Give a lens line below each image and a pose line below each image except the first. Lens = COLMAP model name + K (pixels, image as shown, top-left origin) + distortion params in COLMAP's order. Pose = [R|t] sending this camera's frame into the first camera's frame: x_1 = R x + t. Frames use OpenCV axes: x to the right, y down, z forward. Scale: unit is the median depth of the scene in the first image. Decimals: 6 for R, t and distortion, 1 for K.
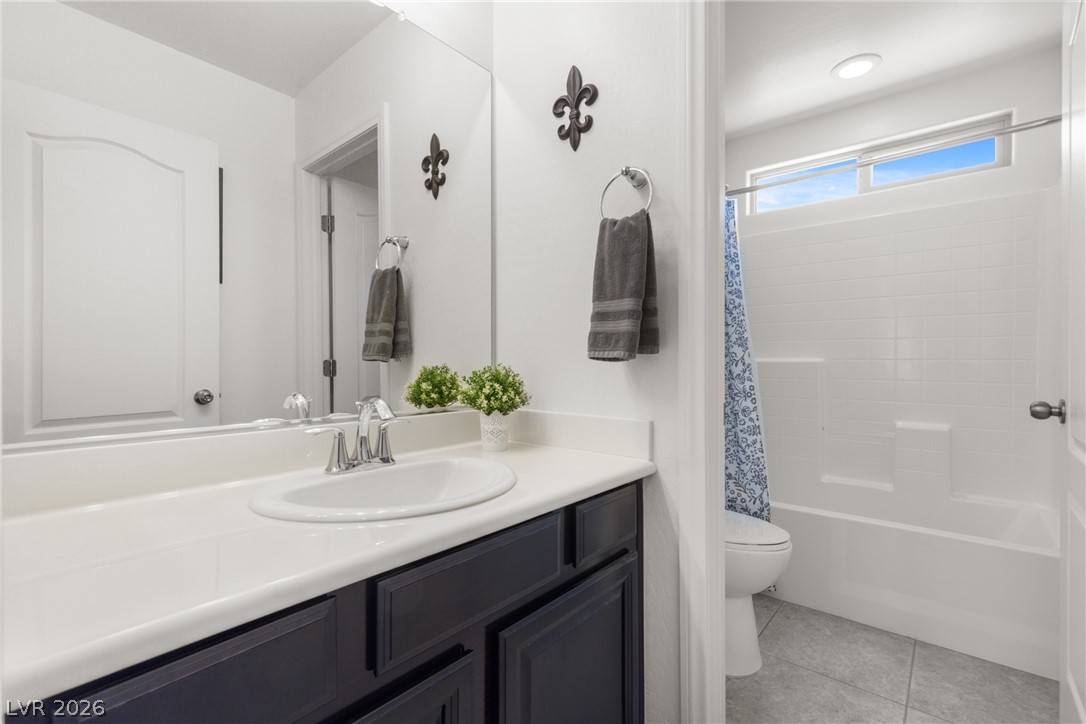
lens RADIAL K [[491.6, 0, 548.2], [0, 491.6, 359.2], [0, 0, 1]] dist [0.010242, -0.000020]
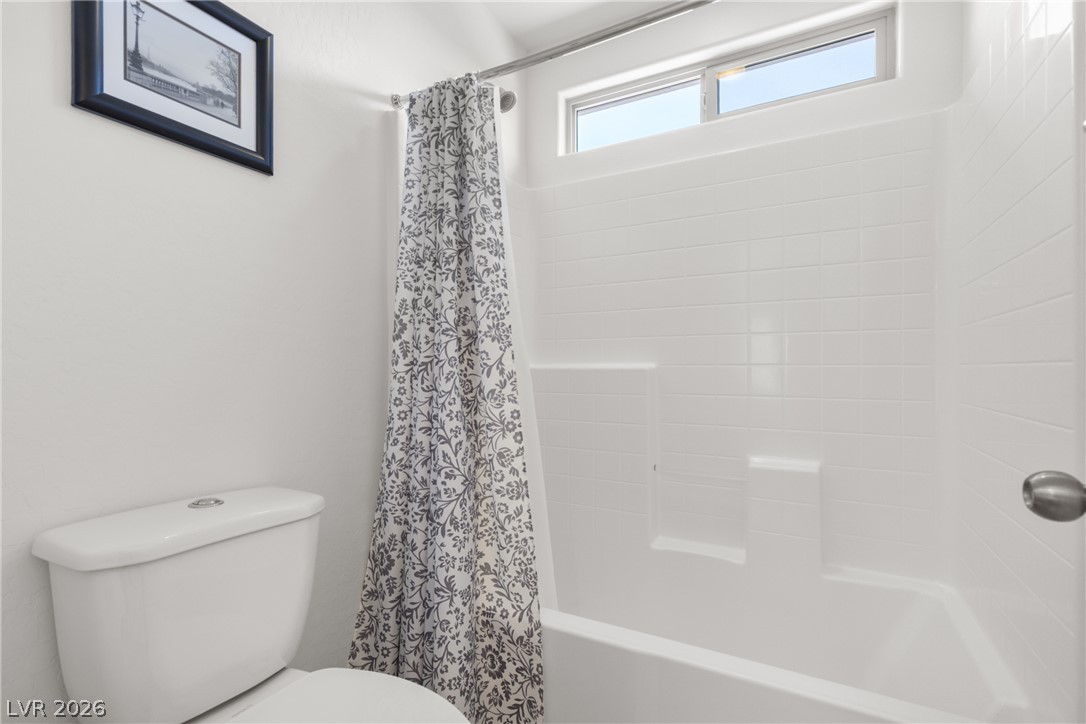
lens RADIAL K [[491.6, 0, 548.2], [0, 491.6, 359.2], [0, 0, 1]] dist [0.010242, -0.000020]
pose [[0.980979, 0.003471, 0.194083, 0.338392], [-0.000507, 0.999883, -0.015316, 0.003785], [-0.194114, 0.014926, 0.980865, 0.437416]]
